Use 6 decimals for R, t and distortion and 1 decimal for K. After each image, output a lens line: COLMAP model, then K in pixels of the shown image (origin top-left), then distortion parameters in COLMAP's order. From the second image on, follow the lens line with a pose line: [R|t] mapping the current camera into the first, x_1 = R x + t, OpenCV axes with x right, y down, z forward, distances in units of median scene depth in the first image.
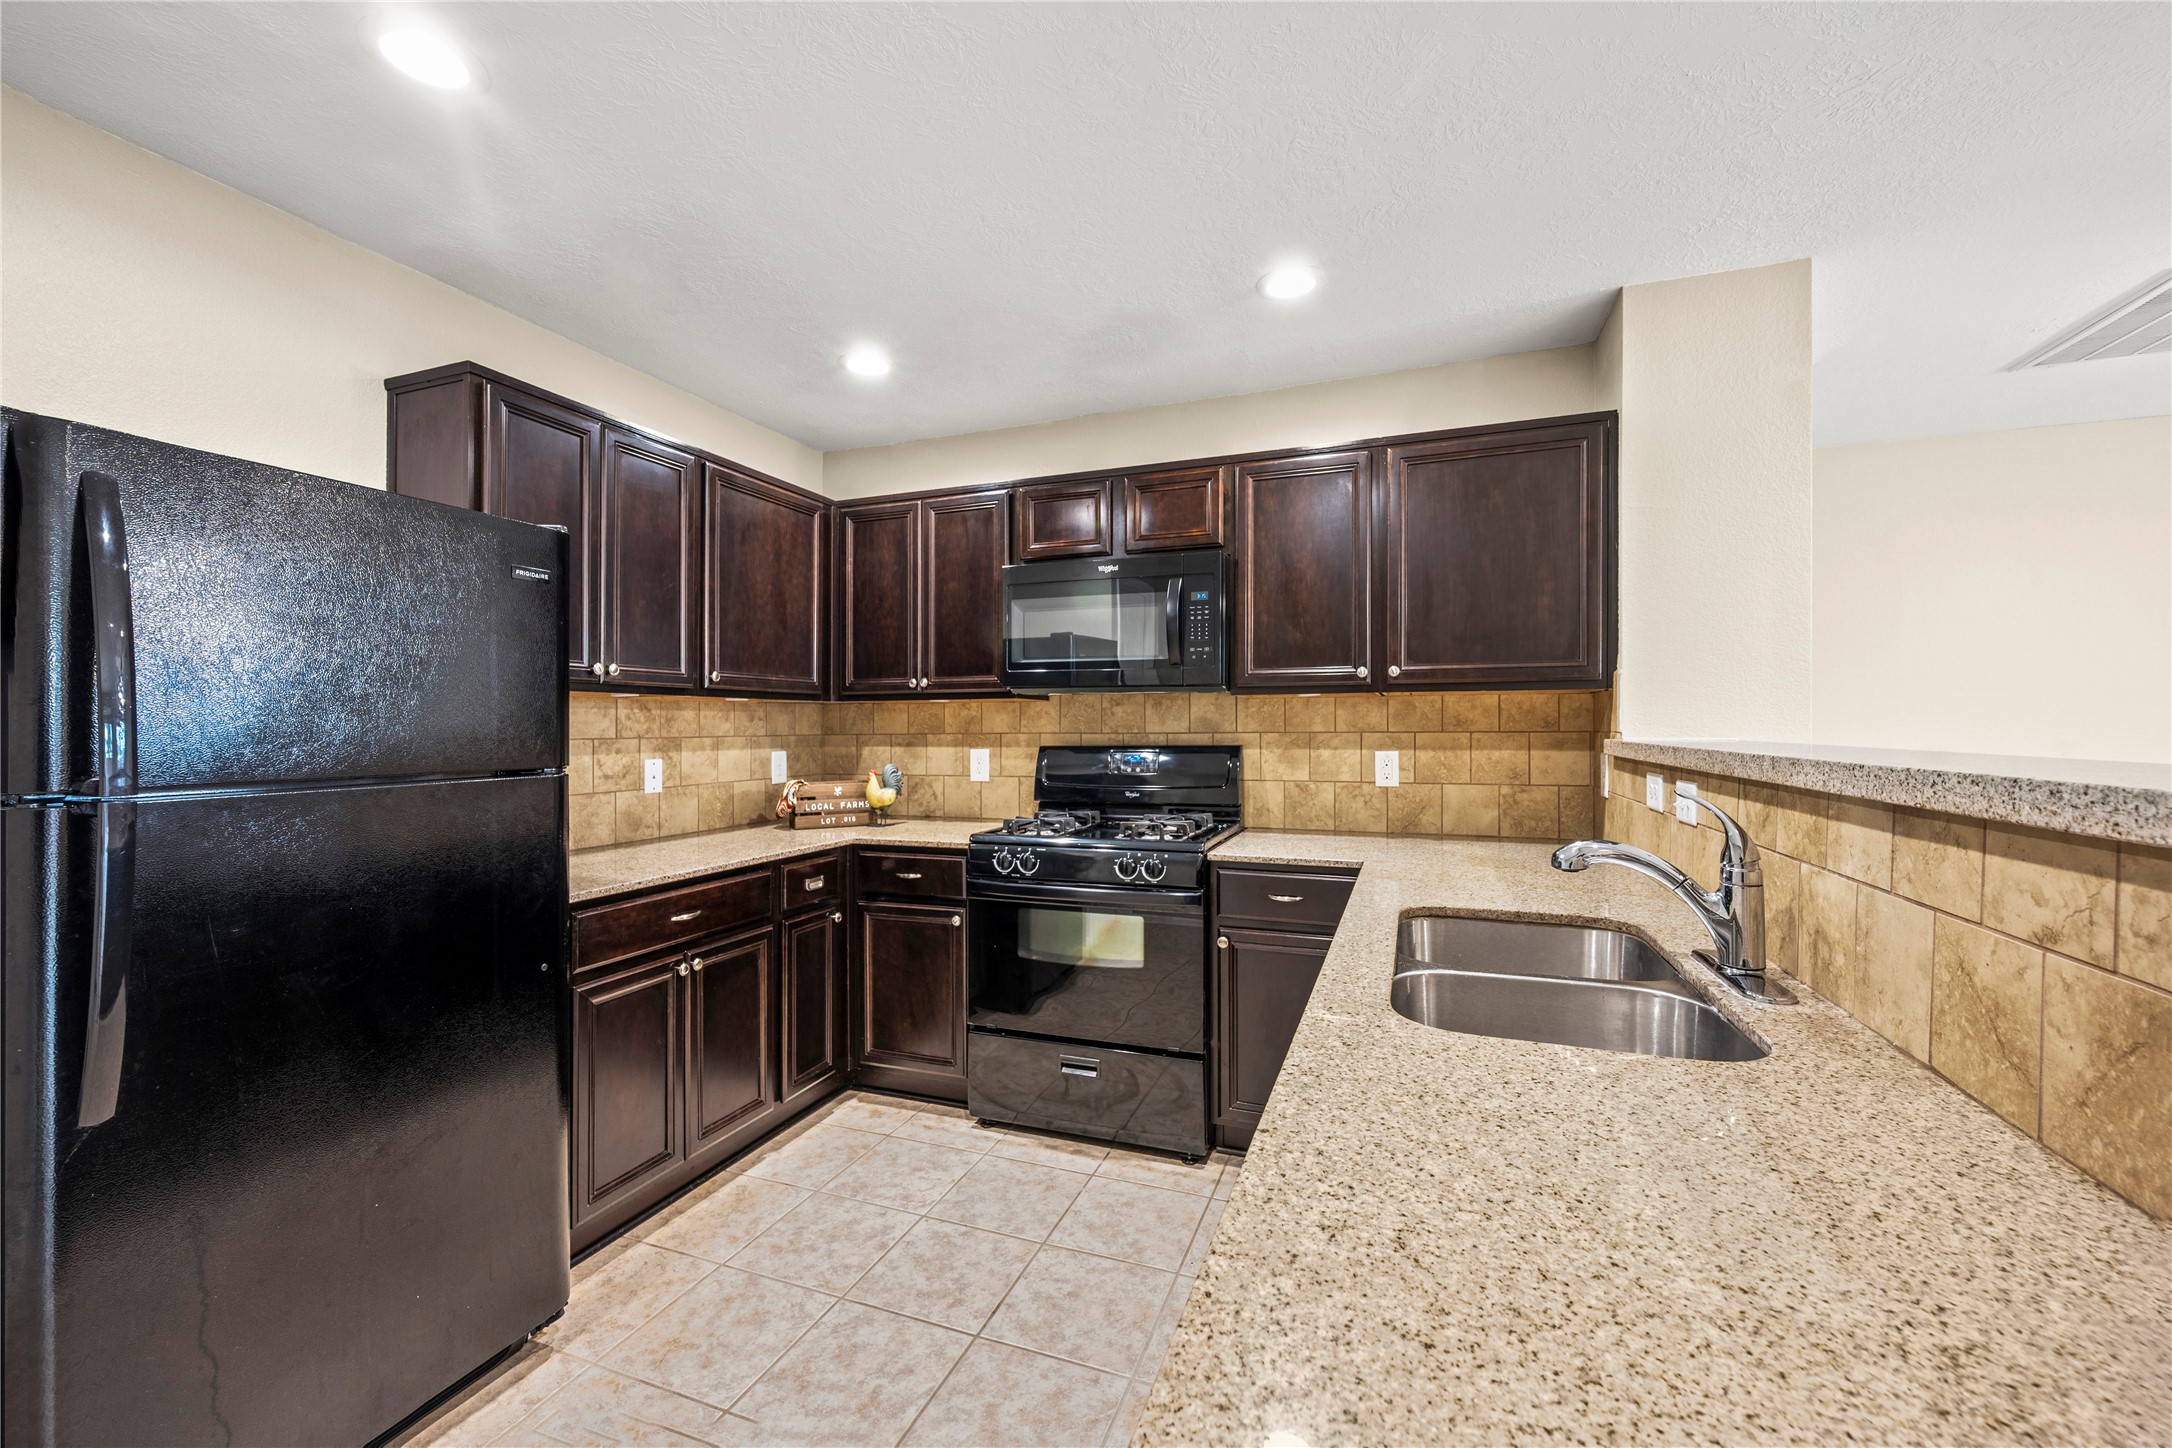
lens RADIAL K [[870.0, 0, 1103.5], [0, 870.0, 715.9], [0, 0, 1]] dist [-0.001381, 0.000410]
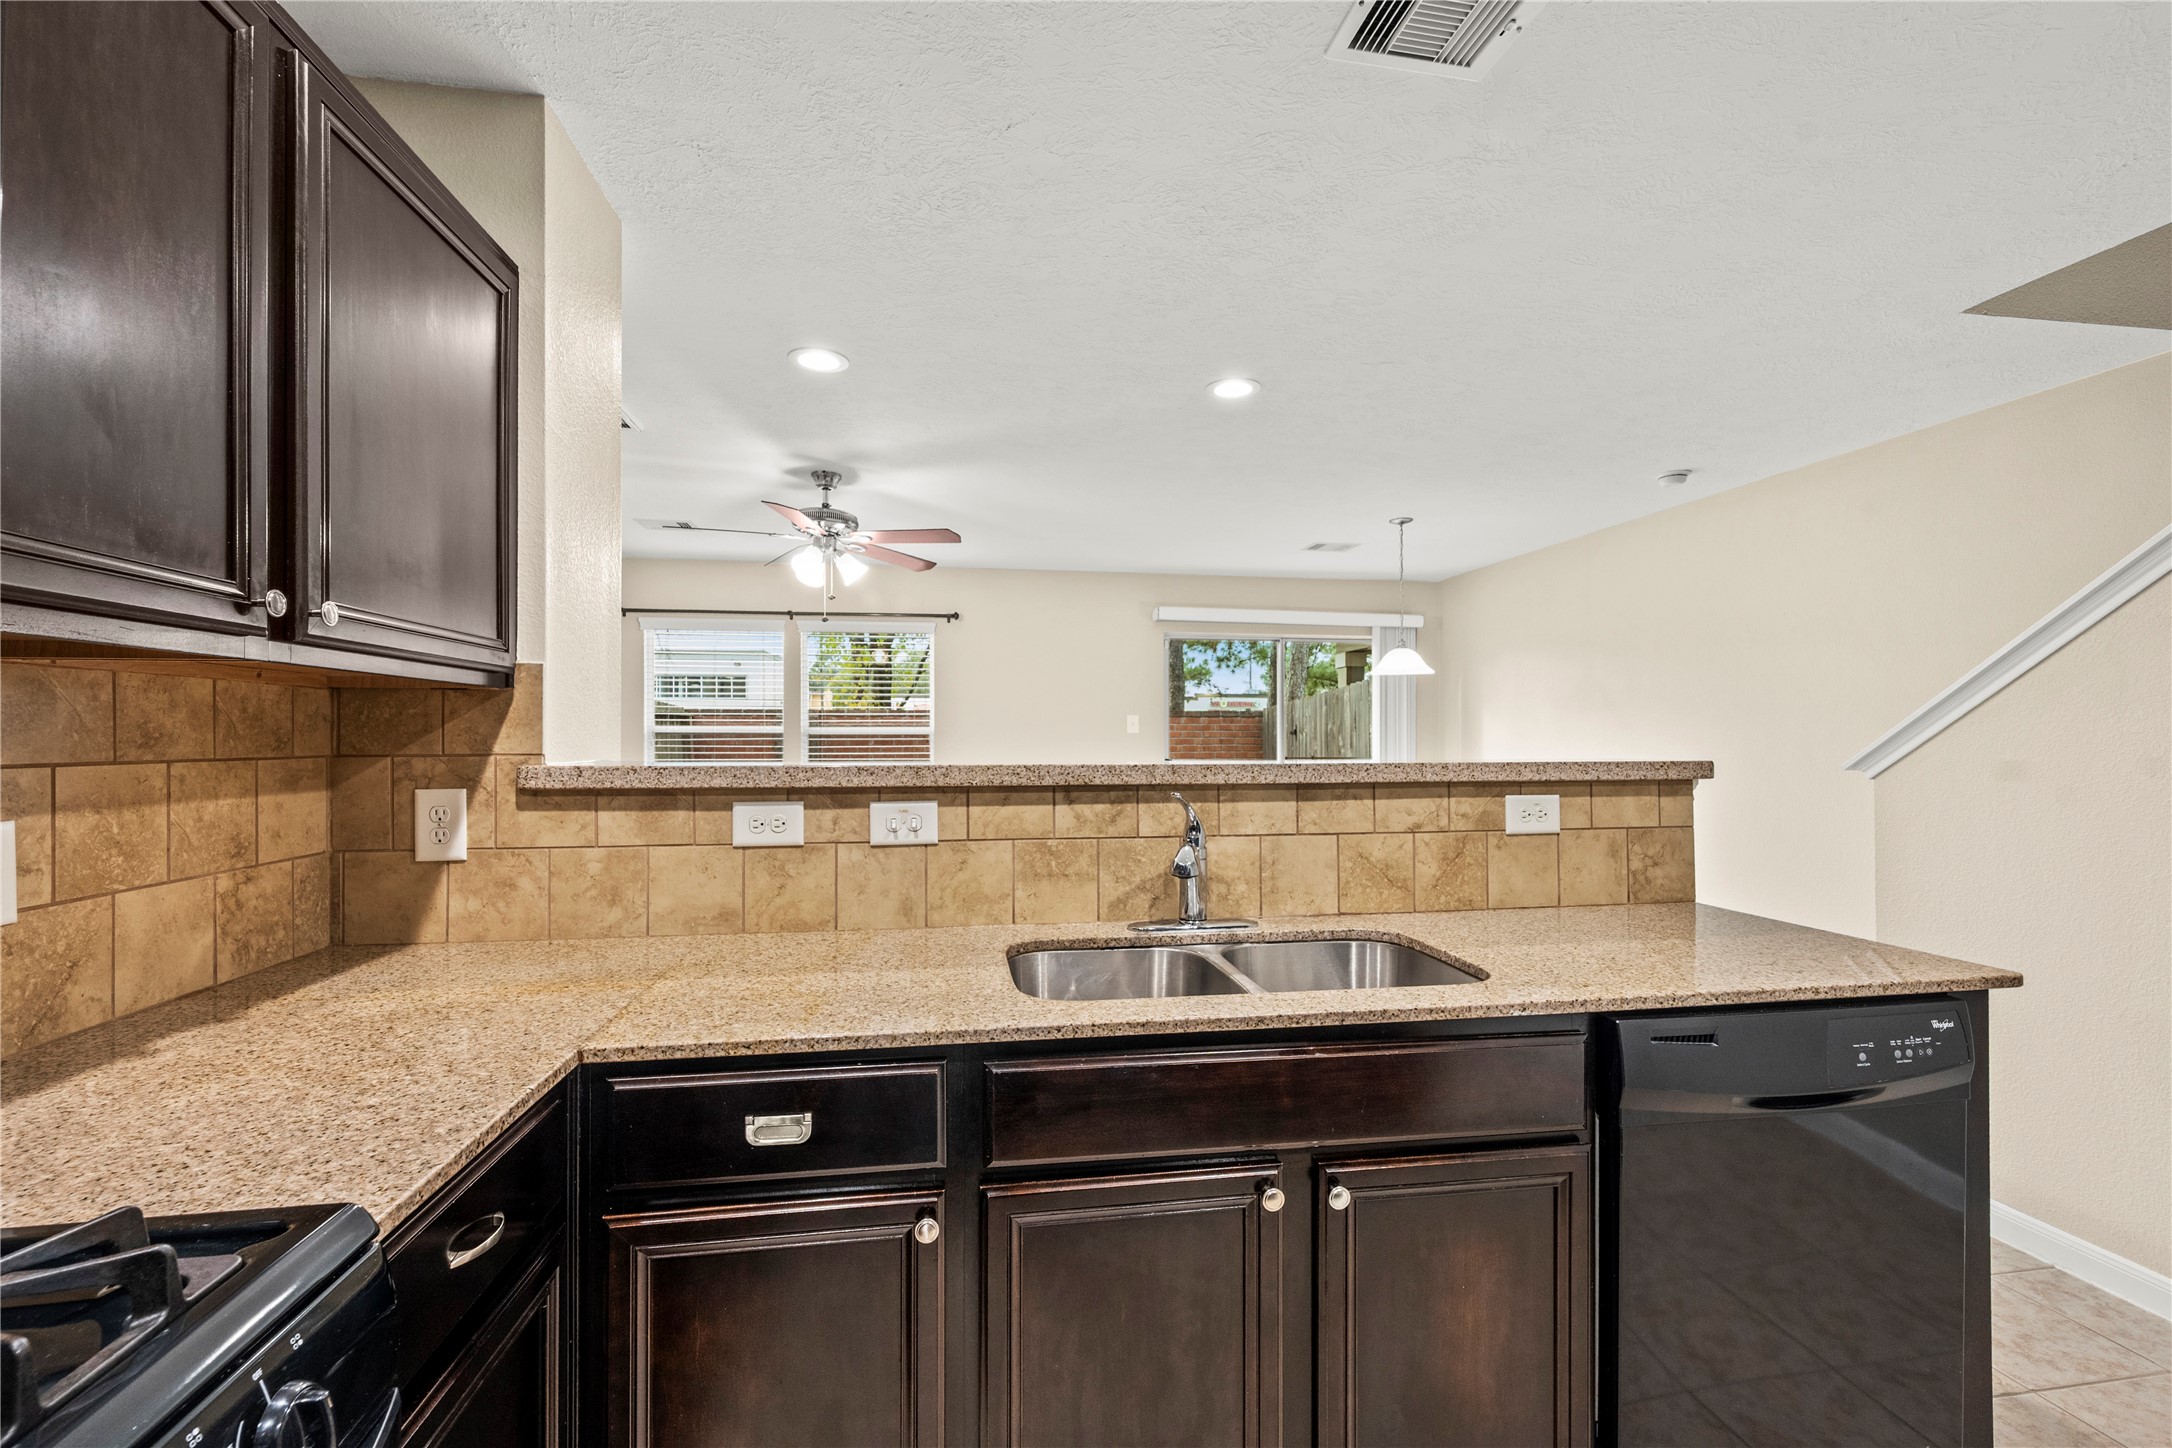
lens RADIAL K [[939.9, 0, 1094.0], [0, 939.9, 784.7], [0, 0, 1]] dist [0.000757, 0.000081]
pose [[-0.487535, -0.038607, 0.872250, -0.209037], [-0.005562, 0.999139, 0.041115, 0.008460], [-0.873086, 0.015194, -0.487330, 0.834453]]
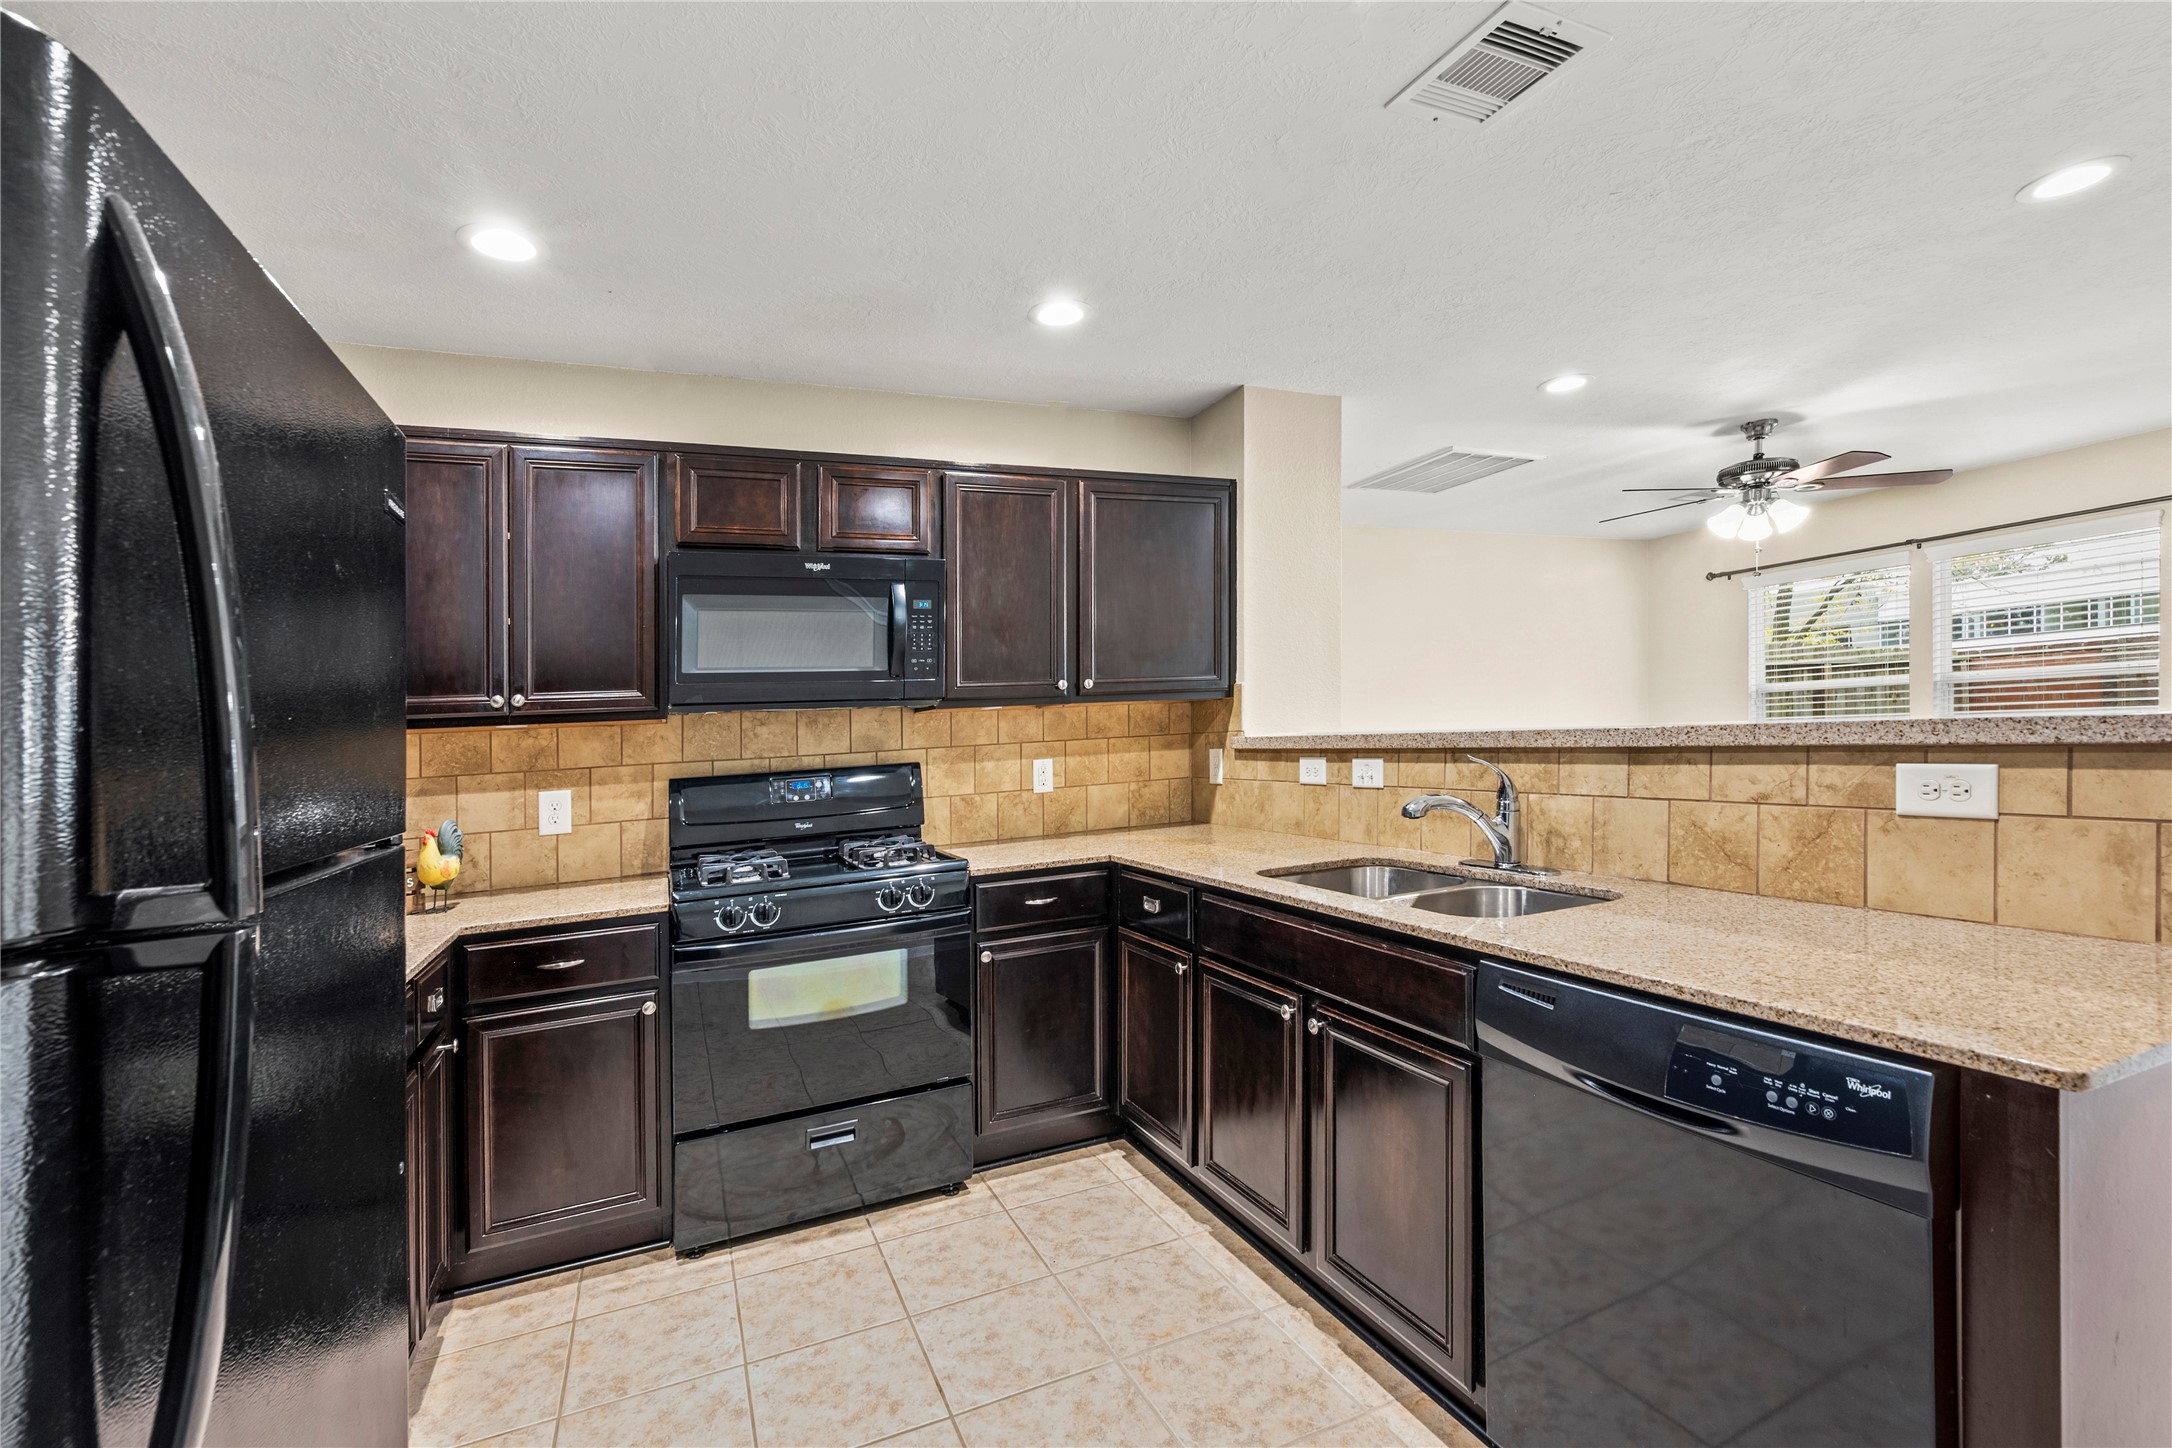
lens RADIAL K [[939.9, 0, 1084.6], [0, 939.9, 757.0], [0, 0, 1]] dist [0.000757, 0.000081]
pose [[0.719782, -0.051287, 0.692304, -0.458643], [0.041478, 0.998663, 0.030858, 0.004079], [-0.692960, 0.006505, 0.720946, 0.132959]]
